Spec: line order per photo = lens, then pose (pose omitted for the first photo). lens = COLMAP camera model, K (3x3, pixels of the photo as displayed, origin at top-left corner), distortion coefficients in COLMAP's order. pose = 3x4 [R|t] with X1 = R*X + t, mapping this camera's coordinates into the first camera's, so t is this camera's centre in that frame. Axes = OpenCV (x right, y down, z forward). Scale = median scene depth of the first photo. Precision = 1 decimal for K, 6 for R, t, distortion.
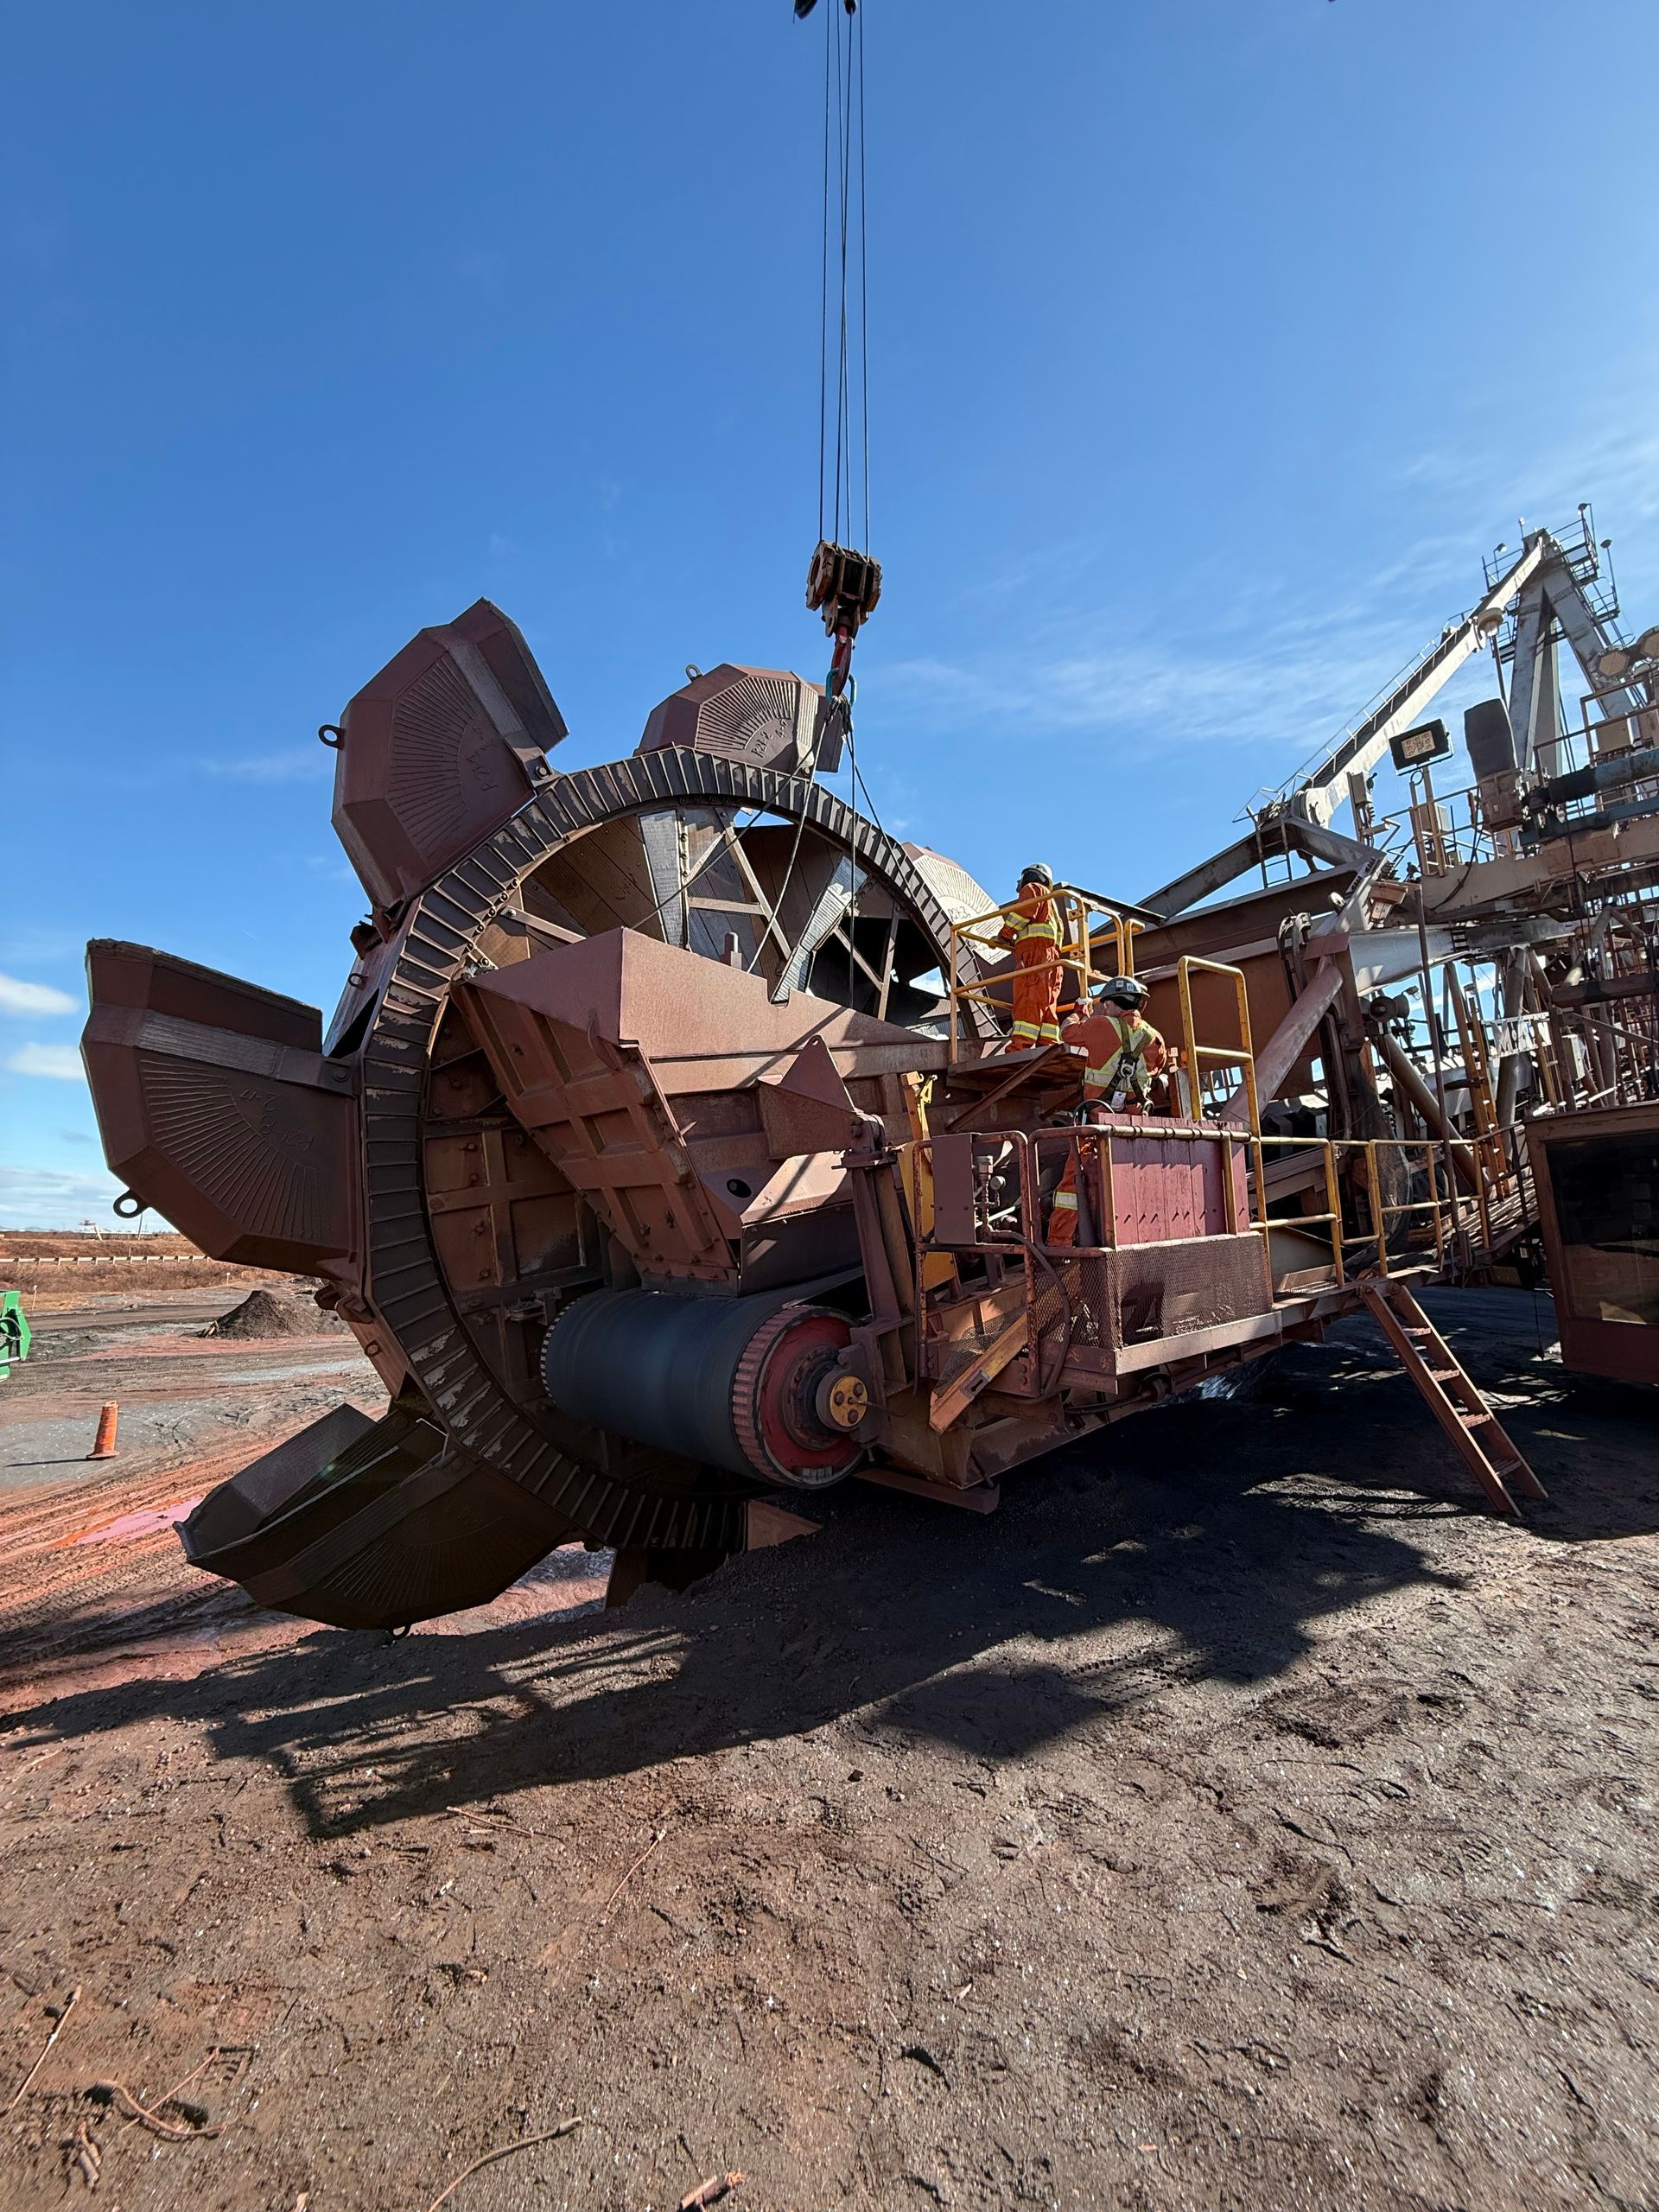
lens RADIAL K [[874.2, 0, 829.5], [0, 874.2, 1106.0], [0, 0, 1]] dist [-0.003741, -0.000054]
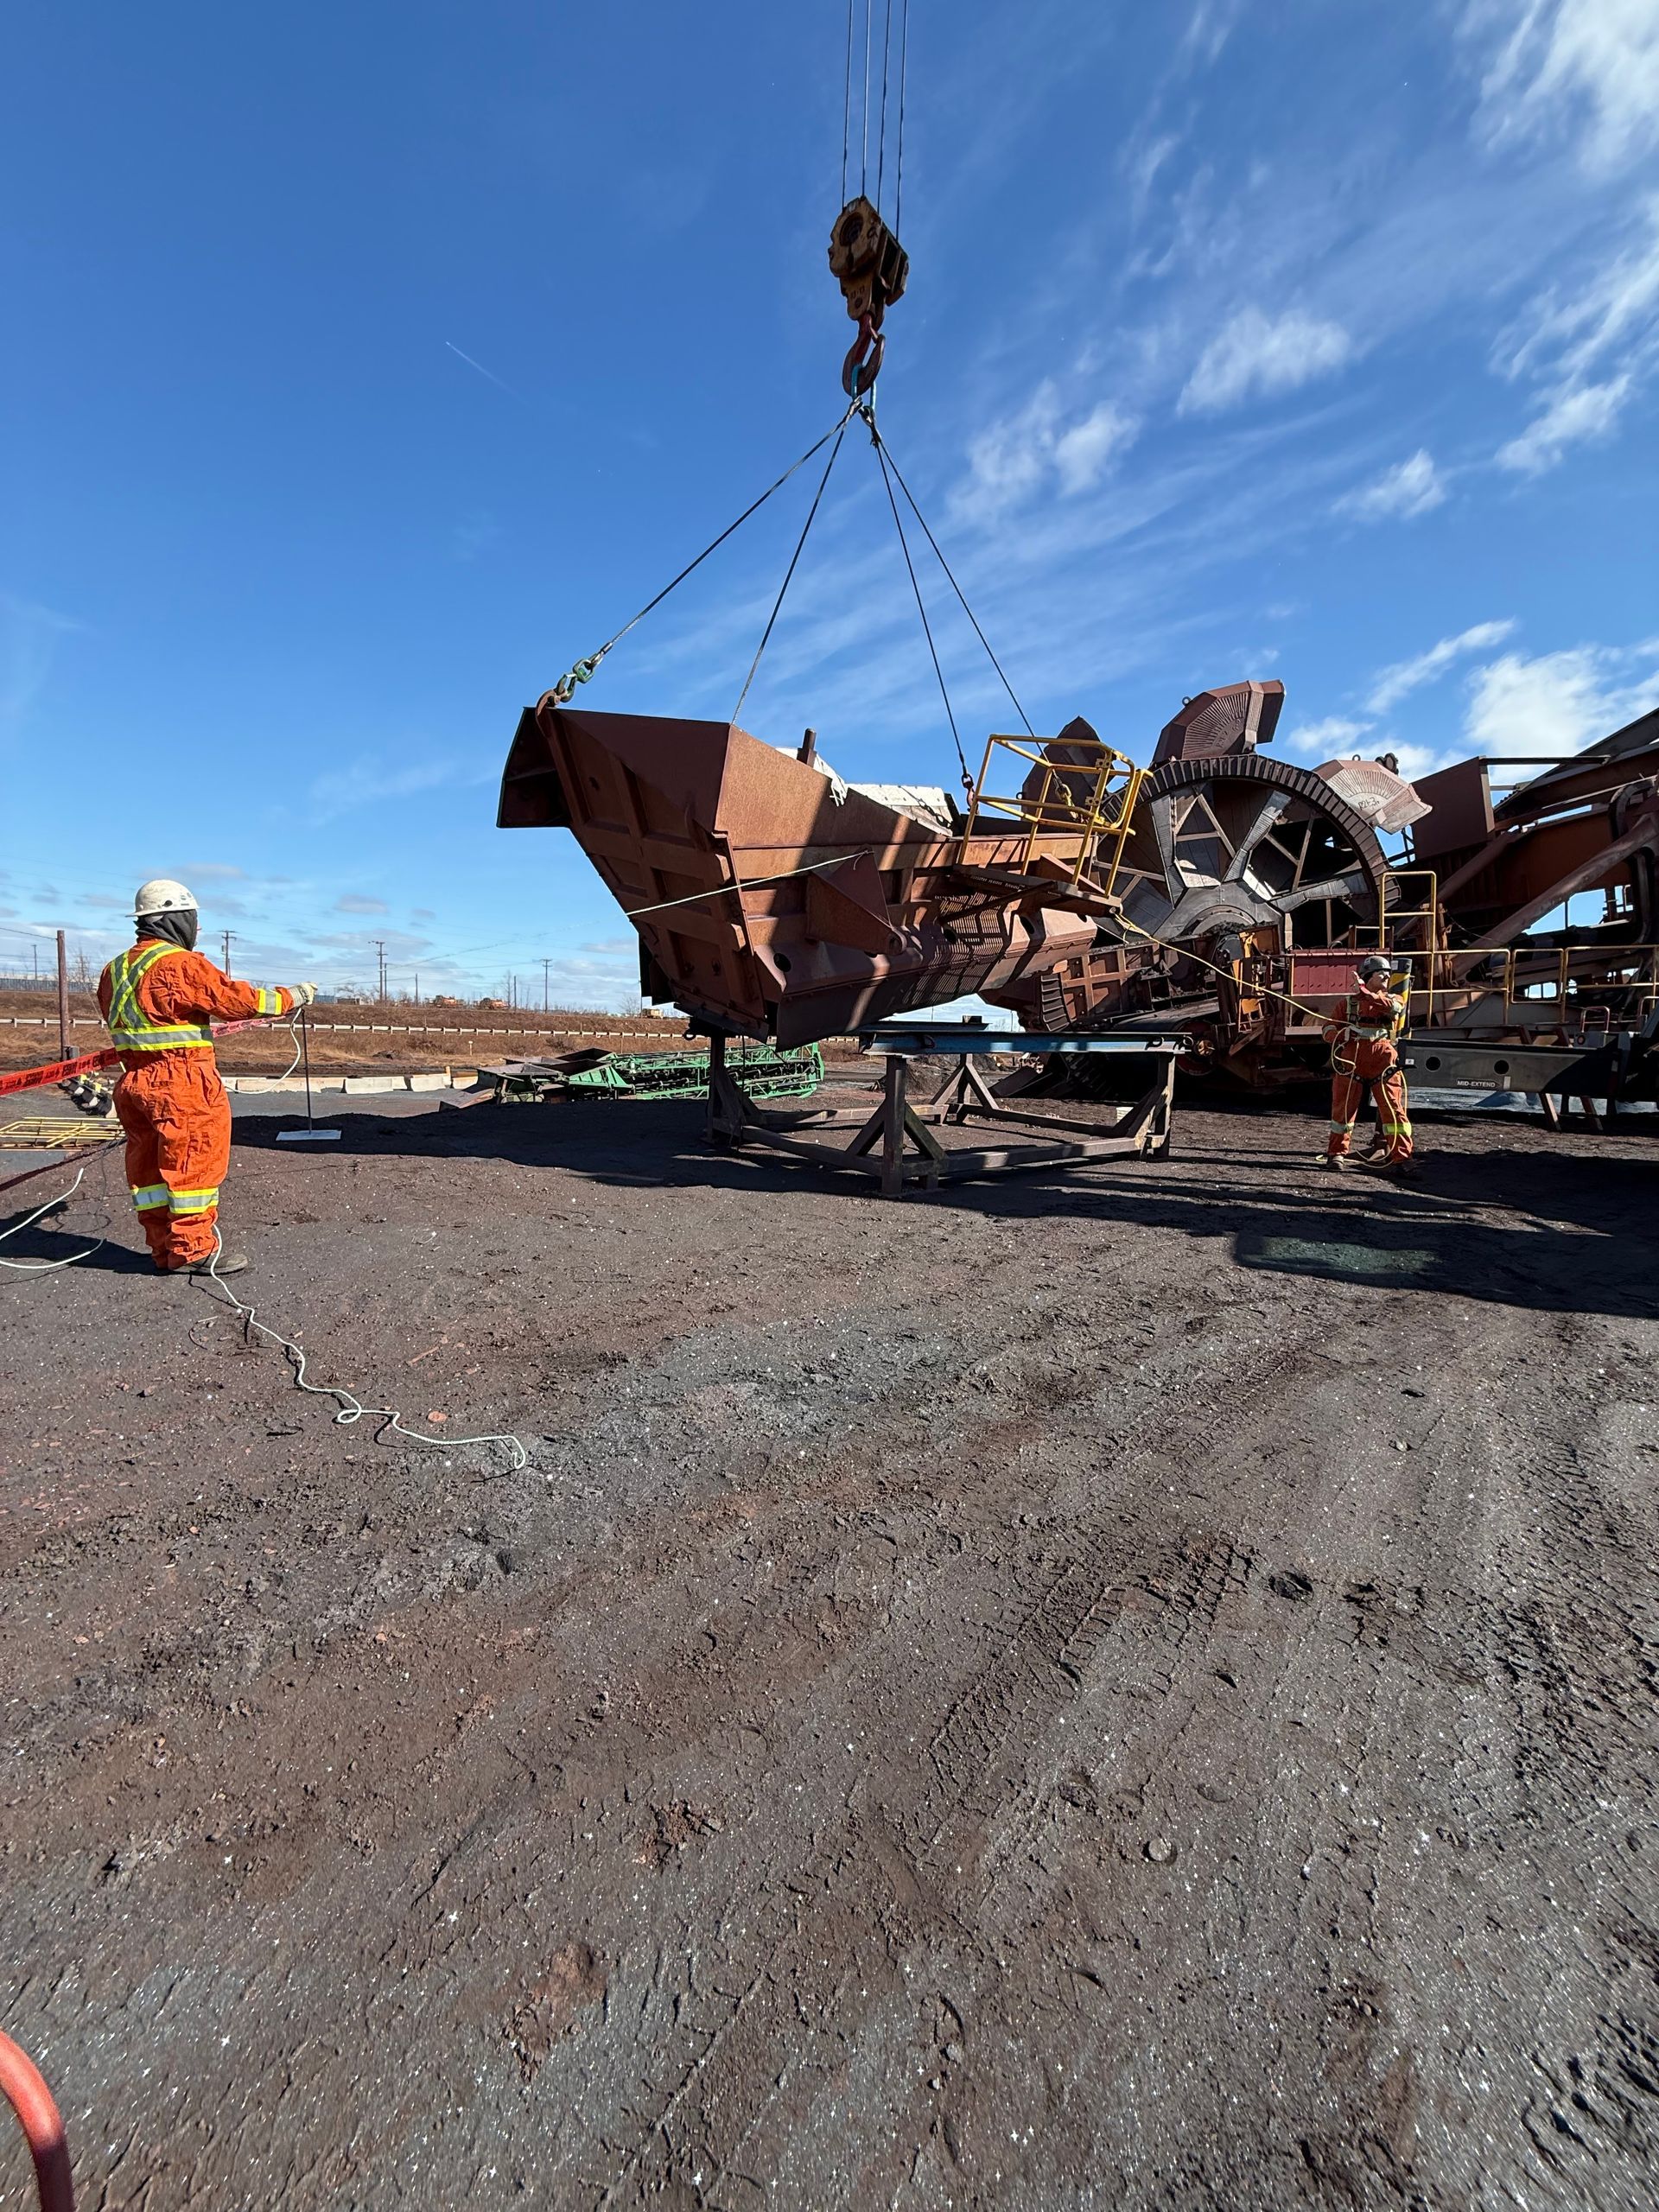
lens RADIAL K [[874.2, 0, 829.5], [0, 874.2, 1106.0], [0, 0, 1]] dist [-0.003741, -0.000054]
pose [[0.815264, 0.066741, -0.575230, 0.727057], [0.066017, 0.976149, 0.206823, -0.185277], [0.575314, -0.206590, 0.791413, -2.242841]]
